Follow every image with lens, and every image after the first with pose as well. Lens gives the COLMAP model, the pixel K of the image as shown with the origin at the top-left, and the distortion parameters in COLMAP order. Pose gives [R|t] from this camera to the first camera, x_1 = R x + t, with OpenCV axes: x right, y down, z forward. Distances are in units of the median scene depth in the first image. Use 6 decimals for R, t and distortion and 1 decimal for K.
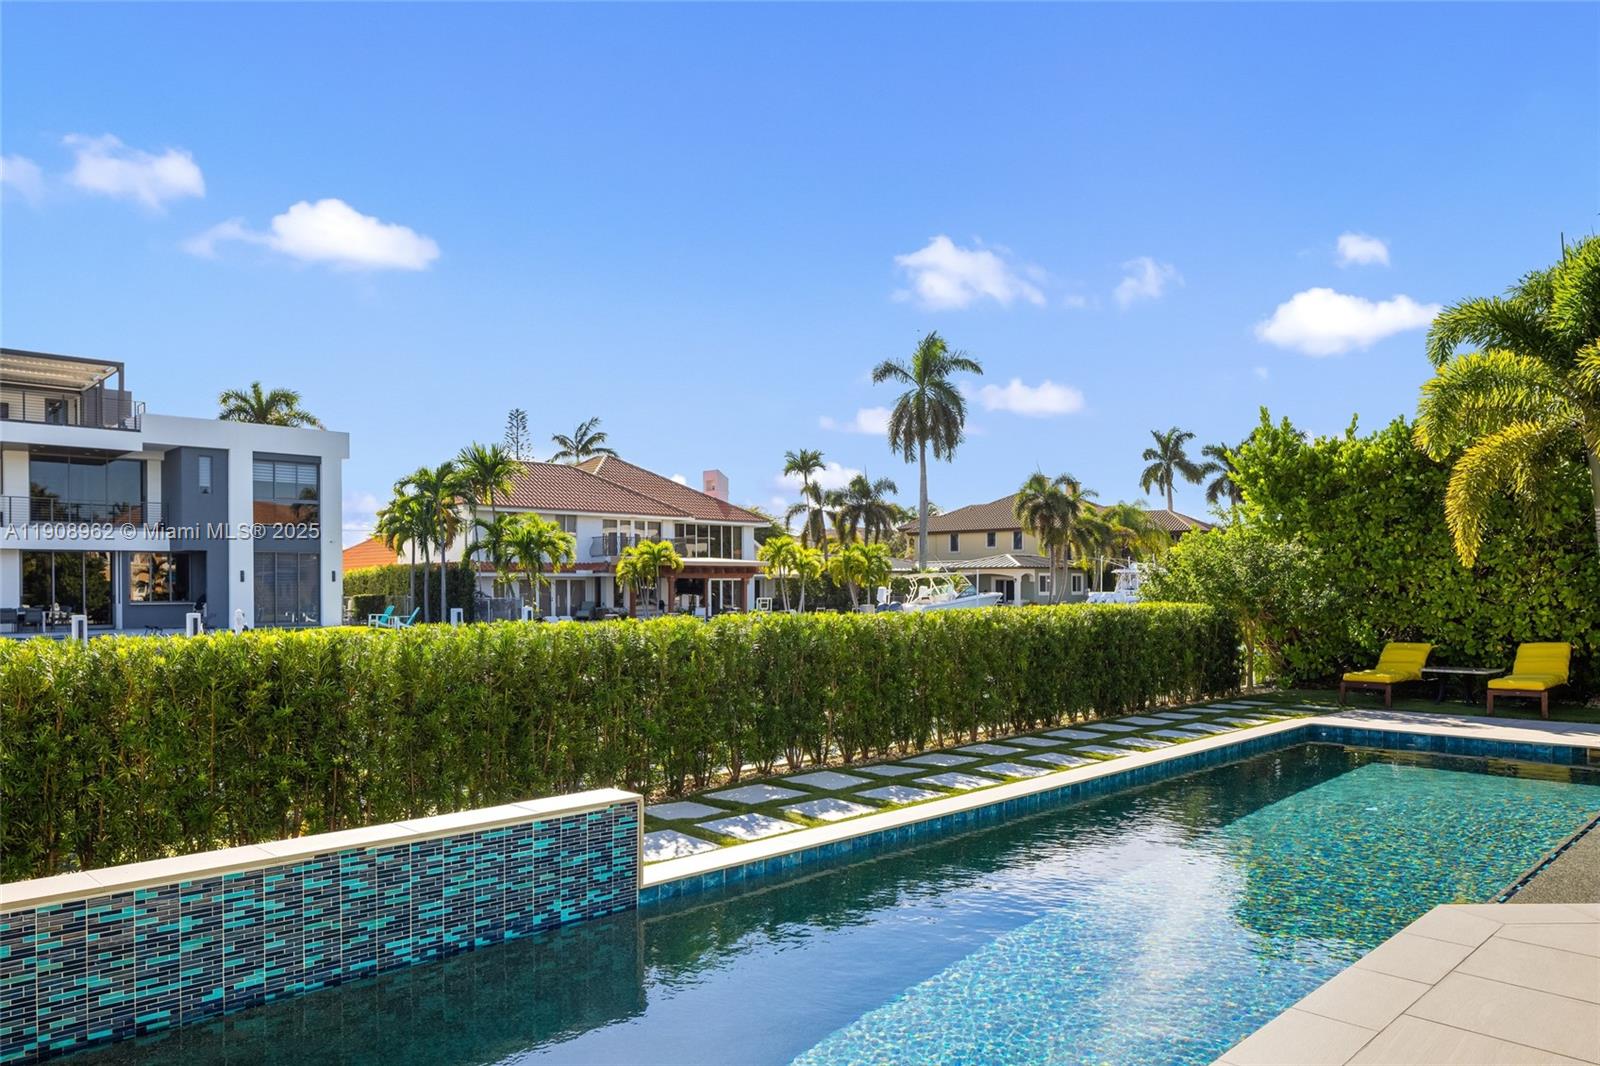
lens RADIAL K [[1051.8, 0, 820.7], [0, 1051.8, 594.1], [0, 0, 1]] dist [-0.020558, 0.004142]
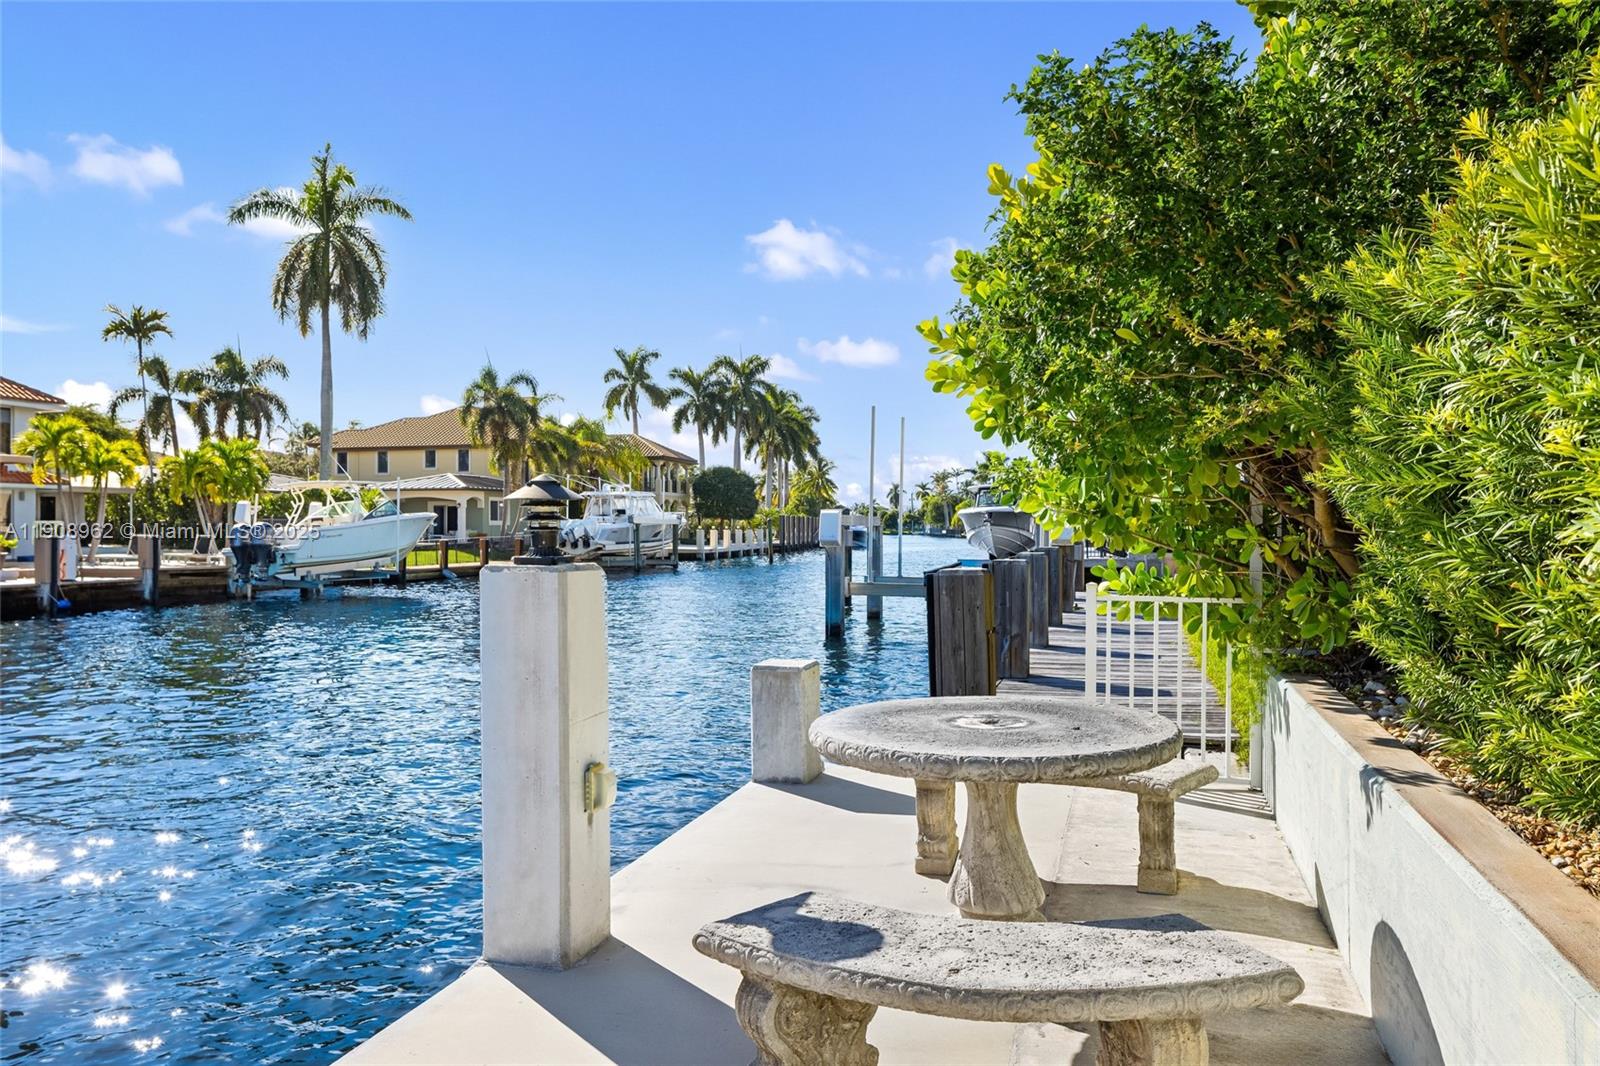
lens RADIAL K [[1051.8, 0, 793.2], [0, 1051.8, 533.5], [0, 0, 1]] dist [-0.020558, 0.004142]
pose [[0.884124, -0.000962, 0.467251, 0.045371], [0.002414, 0.999994, -0.002510, 0.012781], [-0.467246, 0.003347, 0.884121, 0.217726]]
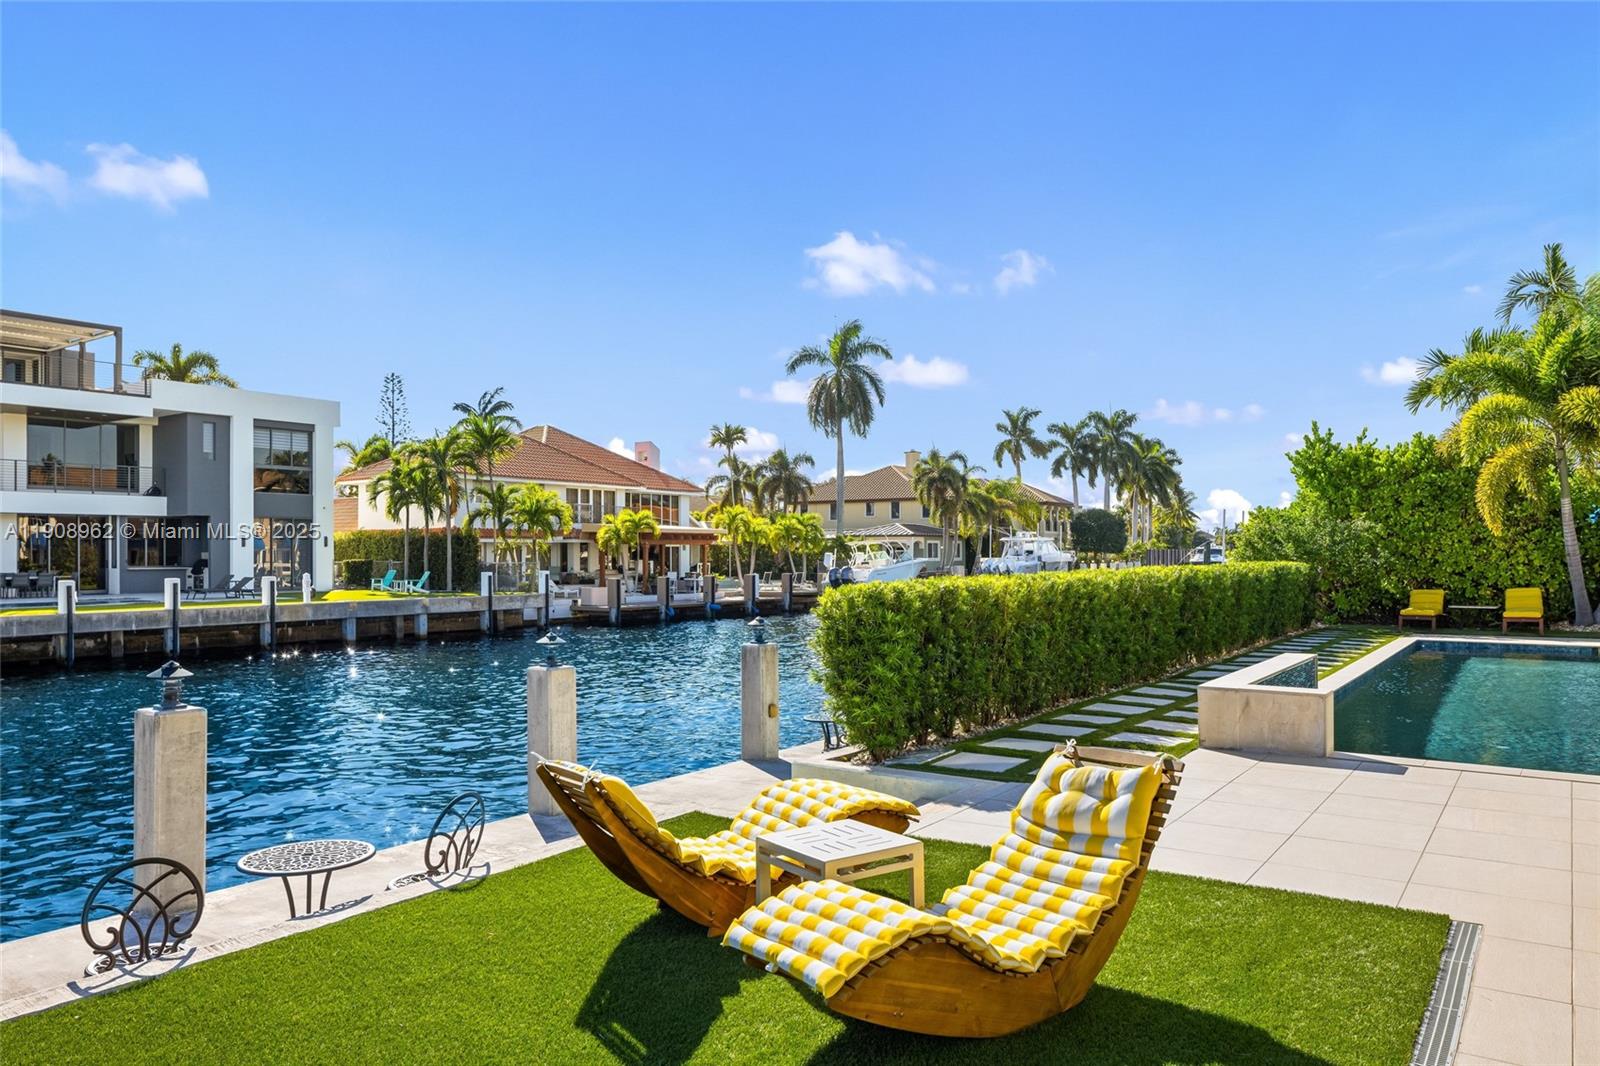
lens RADIAL K [[1051.8, 0, 814.0], [0, 1051.8, 543.5], [0, 0, 1]] dist [-0.020558, 0.004142]
pose [[0.984249, 0.002284, 0.176774, -0.121938], [0.000680, 0.999860, -0.016707, 0.001535], [-0.176788, 0.016564, 0.984110, -0.062664]]
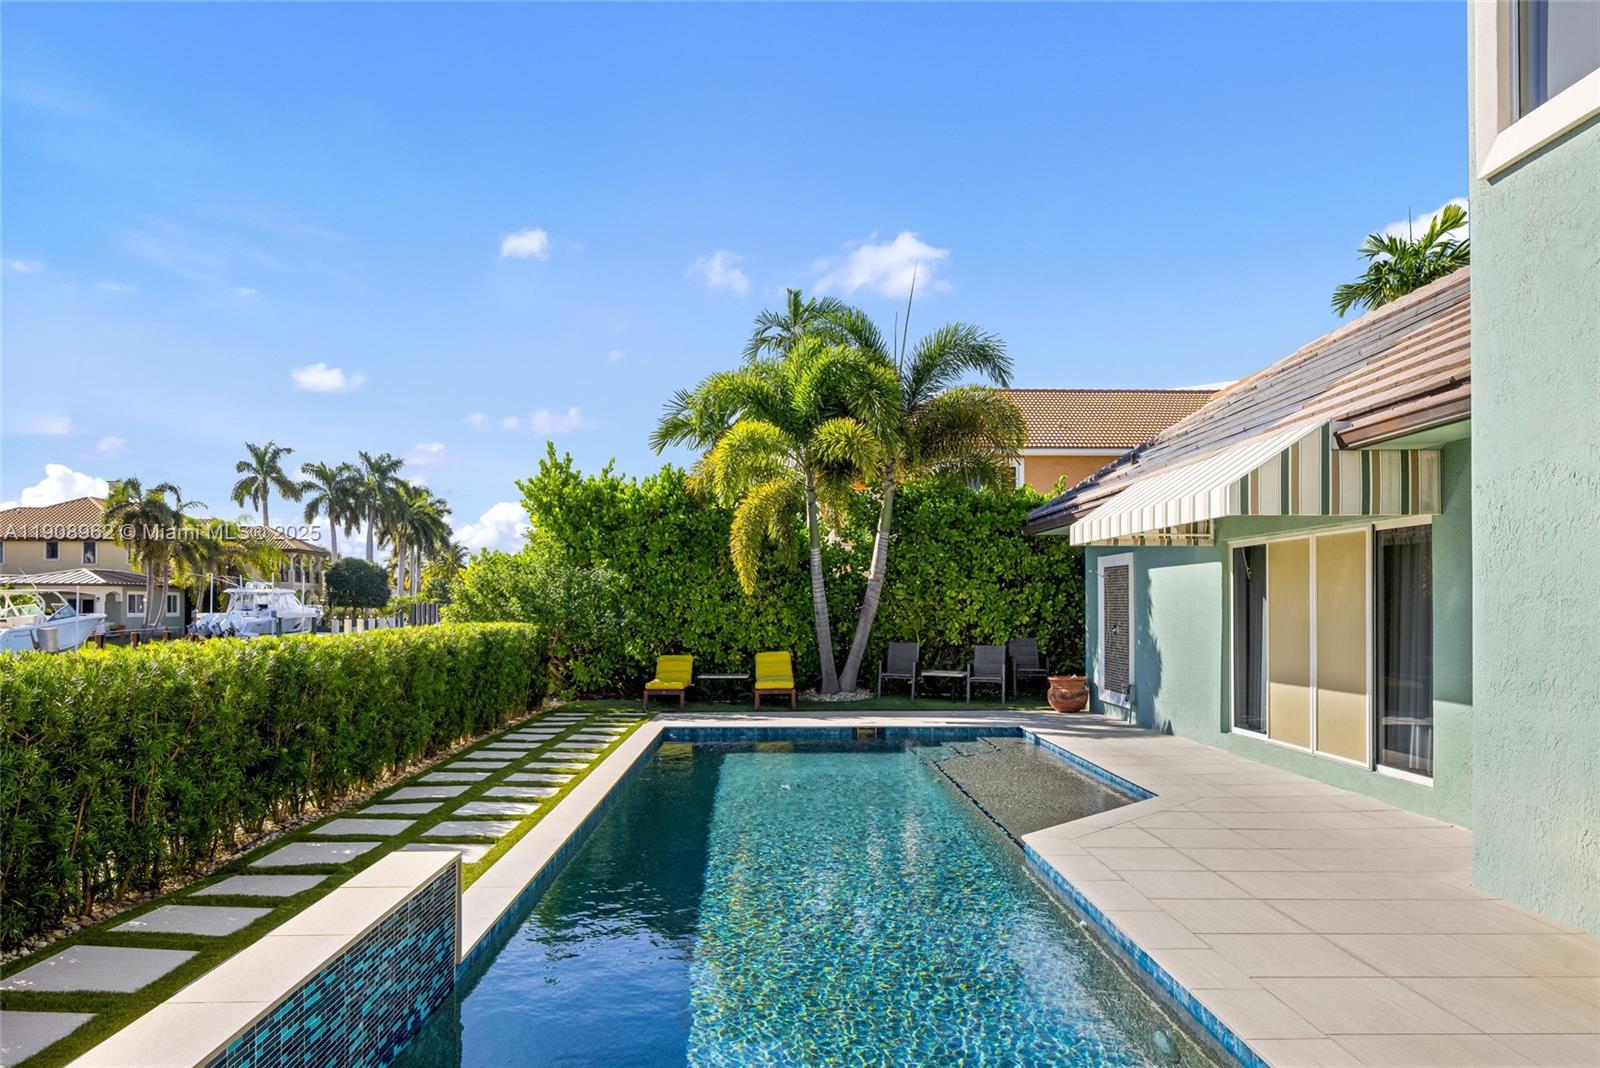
lens RADIAL K [[1051.8, 0, 769.6], [0, 1051.8, 608.1], [0, 0, 1]] dist [-0.020558, 0.004142]
pose [[0.696540, 0.004130, 0.717506, -0.051512], [0.000952, 0.999977, -0.006680, 0.000275], [-0.717517, 0.005336, 0.696520, 0.020676]]
